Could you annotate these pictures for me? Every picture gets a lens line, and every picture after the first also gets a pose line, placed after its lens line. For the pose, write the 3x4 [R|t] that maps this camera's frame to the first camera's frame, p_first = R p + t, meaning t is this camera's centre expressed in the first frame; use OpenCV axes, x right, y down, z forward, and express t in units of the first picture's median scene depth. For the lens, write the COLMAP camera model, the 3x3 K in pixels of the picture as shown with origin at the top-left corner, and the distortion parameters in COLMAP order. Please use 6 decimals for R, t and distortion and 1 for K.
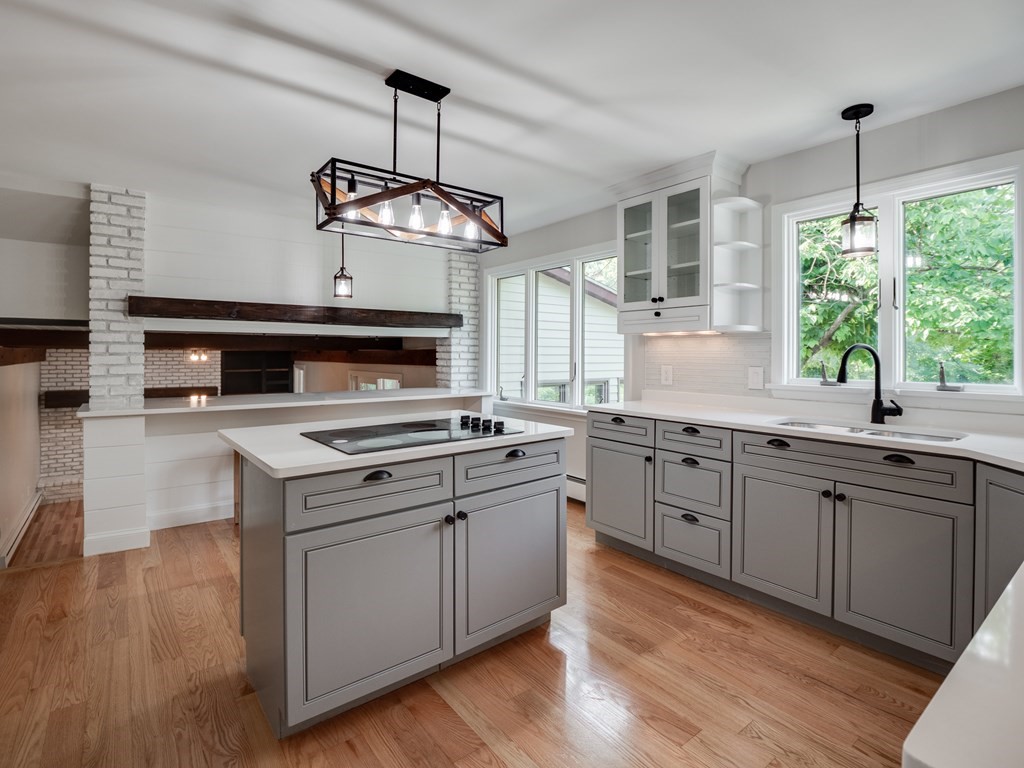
lens RADIAL K [[506.6, 0, 506.9], [0, 506.6, 361.2], [0, 0, 1]] dist [-0.010500, -0.001876]
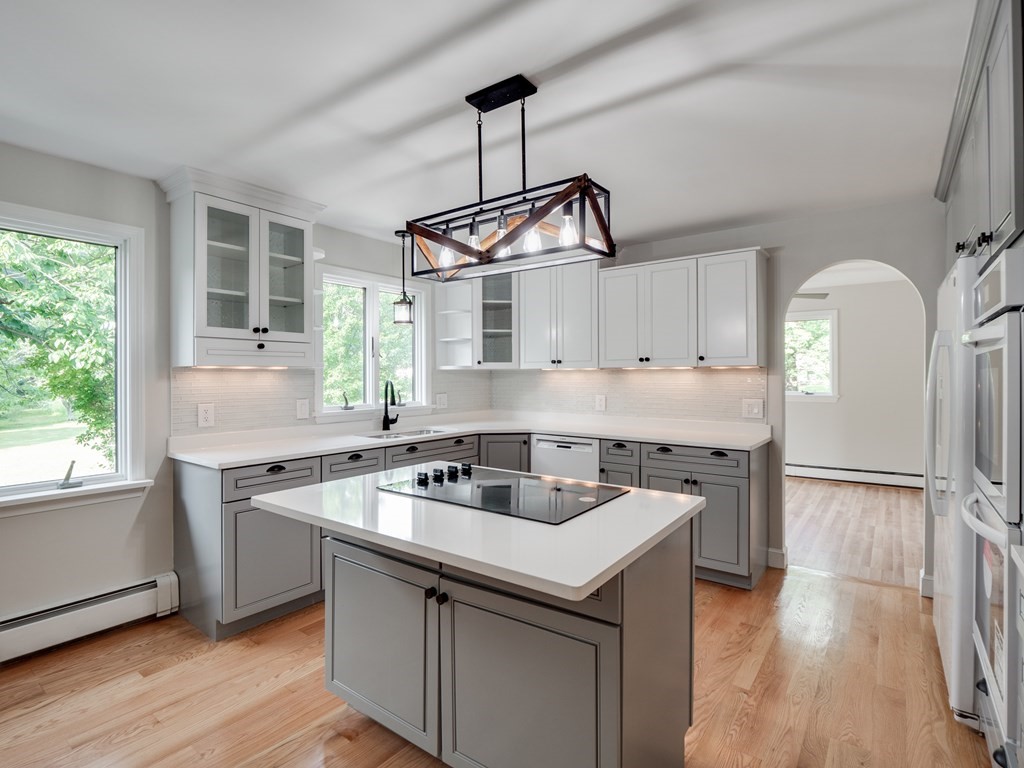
lens RADIAL K [[509.7, 0, 510.6], [0, 509.7, 367.7], [0, 0, 1]] dist [-0.011441, -0.000169]
pose [[-0.264587, 0.010983, 0.964299, -0.642511], [0.014767, 0.999864, -0.007337, -0.038343], [-0.964249, 0.012298, -0.264713, 0.753120]]
